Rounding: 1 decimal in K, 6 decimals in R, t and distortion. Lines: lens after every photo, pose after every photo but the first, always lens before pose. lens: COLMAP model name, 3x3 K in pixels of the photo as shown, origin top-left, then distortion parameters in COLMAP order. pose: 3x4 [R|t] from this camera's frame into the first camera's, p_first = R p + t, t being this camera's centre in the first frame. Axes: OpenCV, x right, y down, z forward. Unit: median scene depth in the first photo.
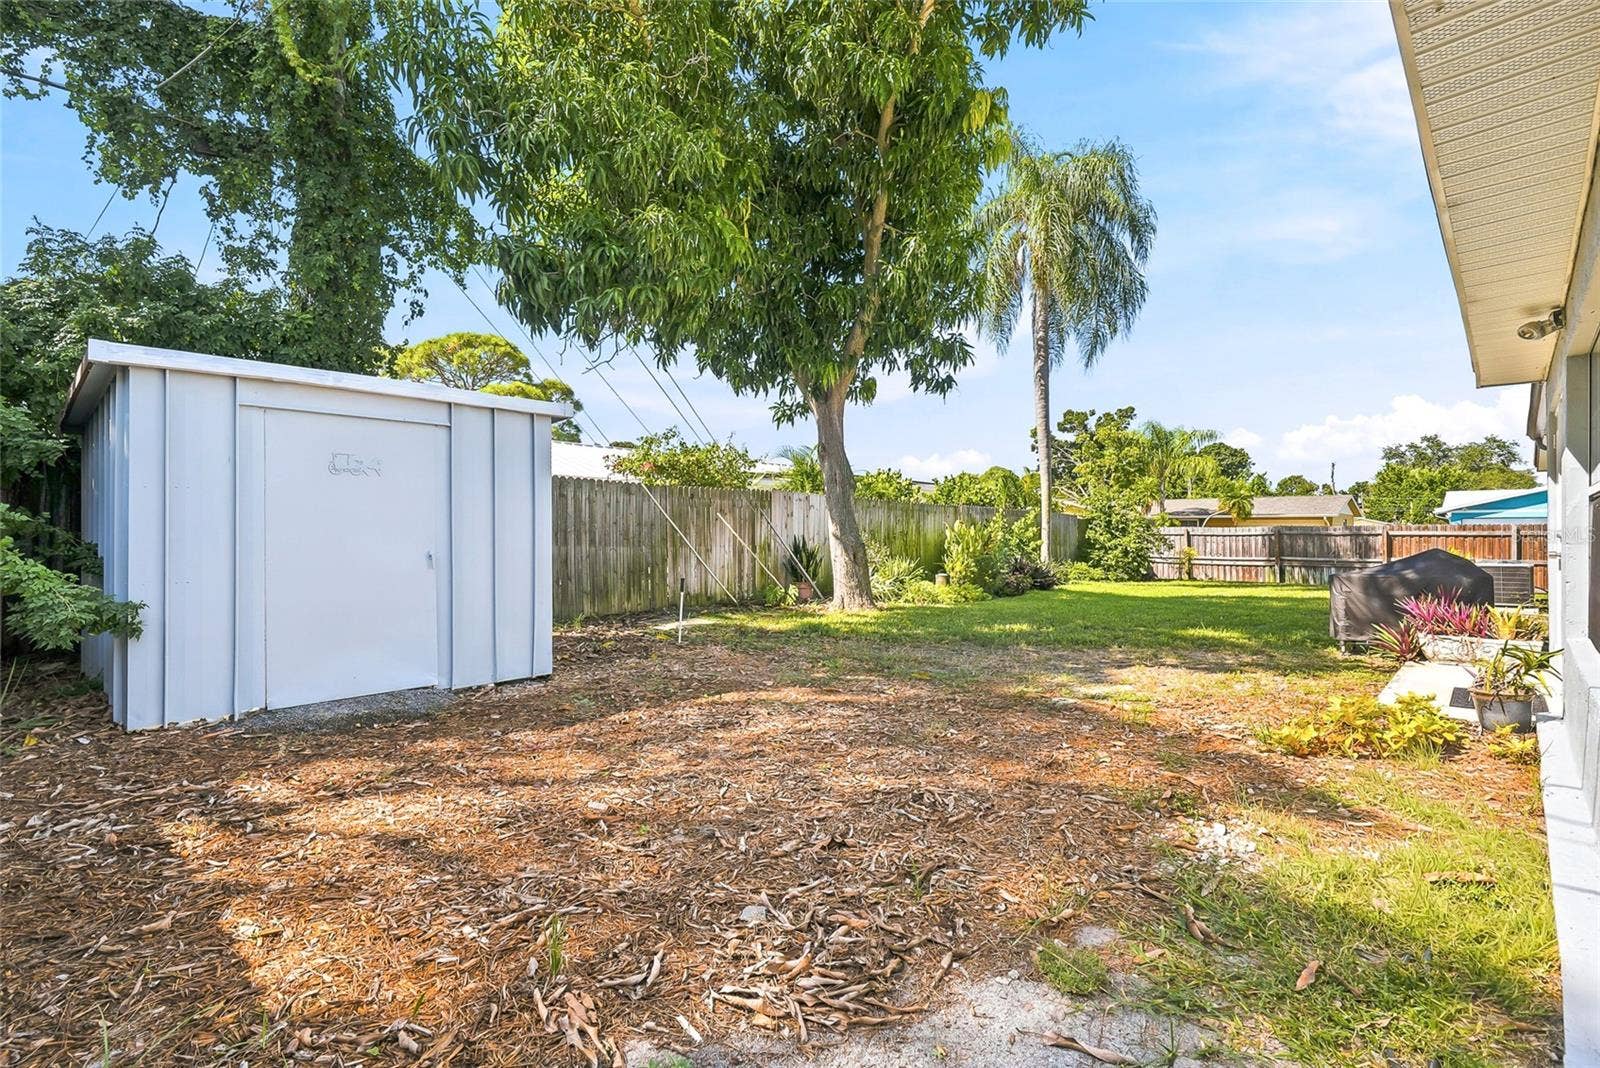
lens RADIAL K [[708.1, 0, 800.0], [0, 708.1, 534.0], [0, 0, 1]] dist [-0.000326, -0.000057]
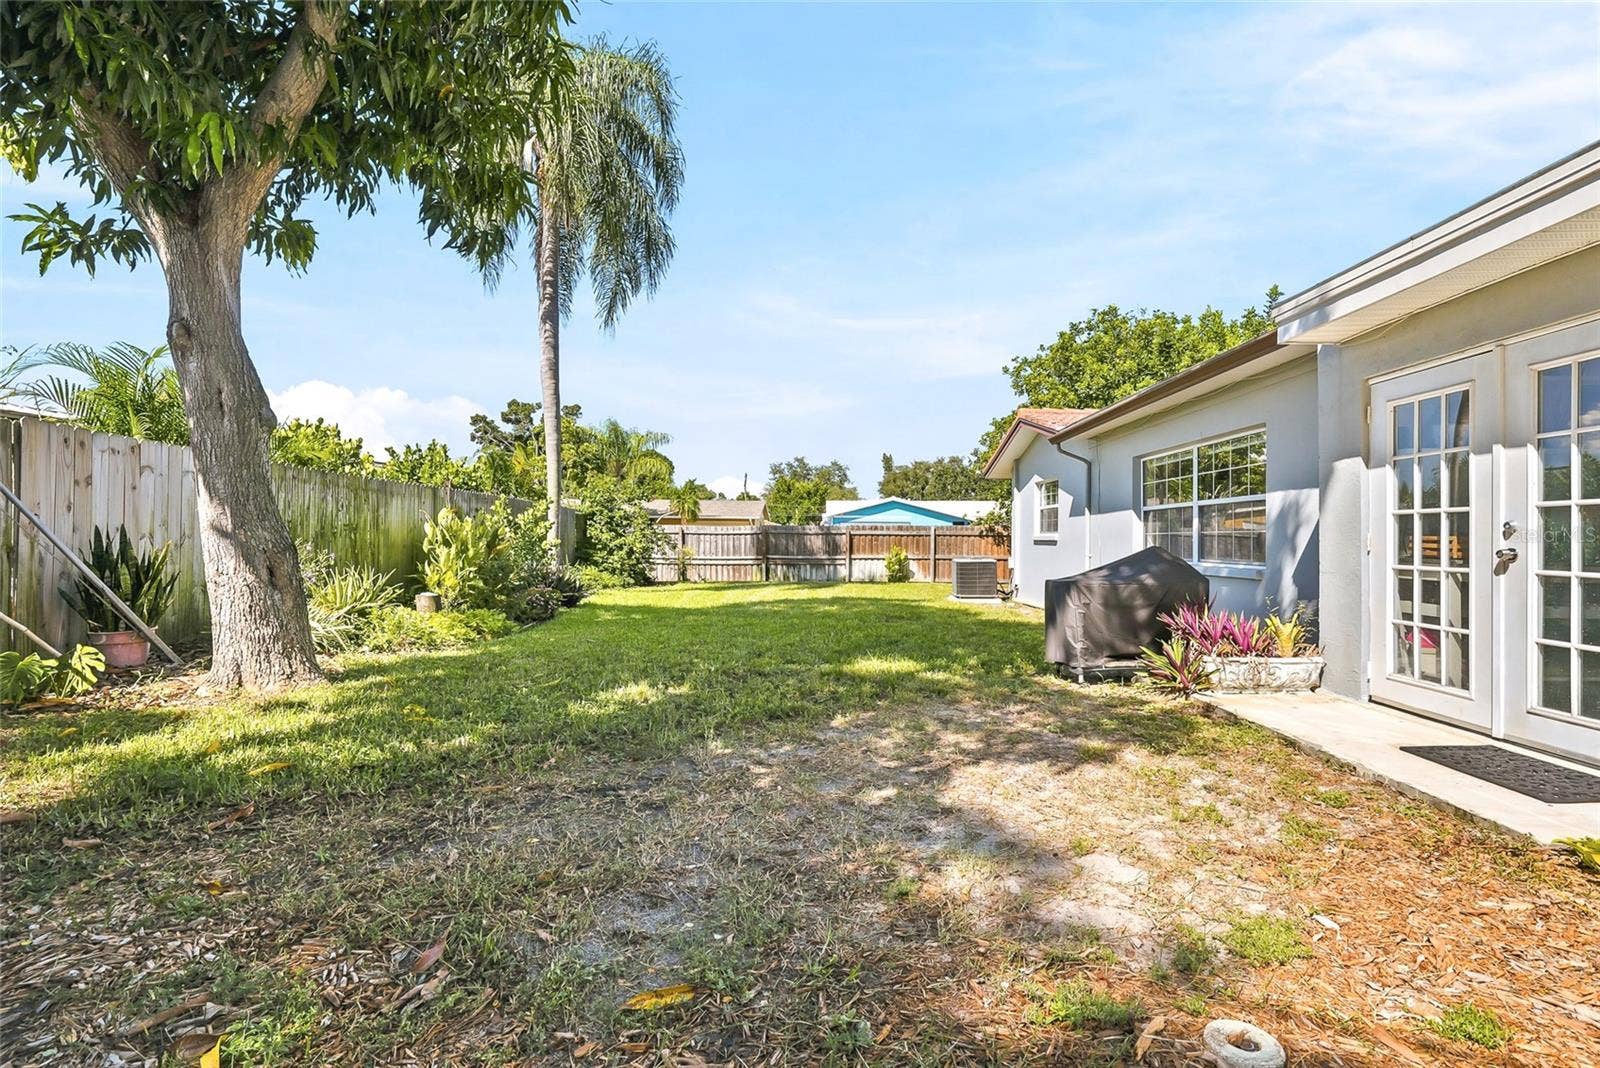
lens RADIAL K [[730.5, 0, 800.0], [0, 730.5, 534.0], [0, 0, 1]] dist [0.012019, -0.011692]
pose [[0.732229, 0.004287, 0.681045, 0.002865], [-0.004617, 0.999988, -0.001331, 0.004121], [-0.681042, -0.002170, 0.732241, 0.308401]]
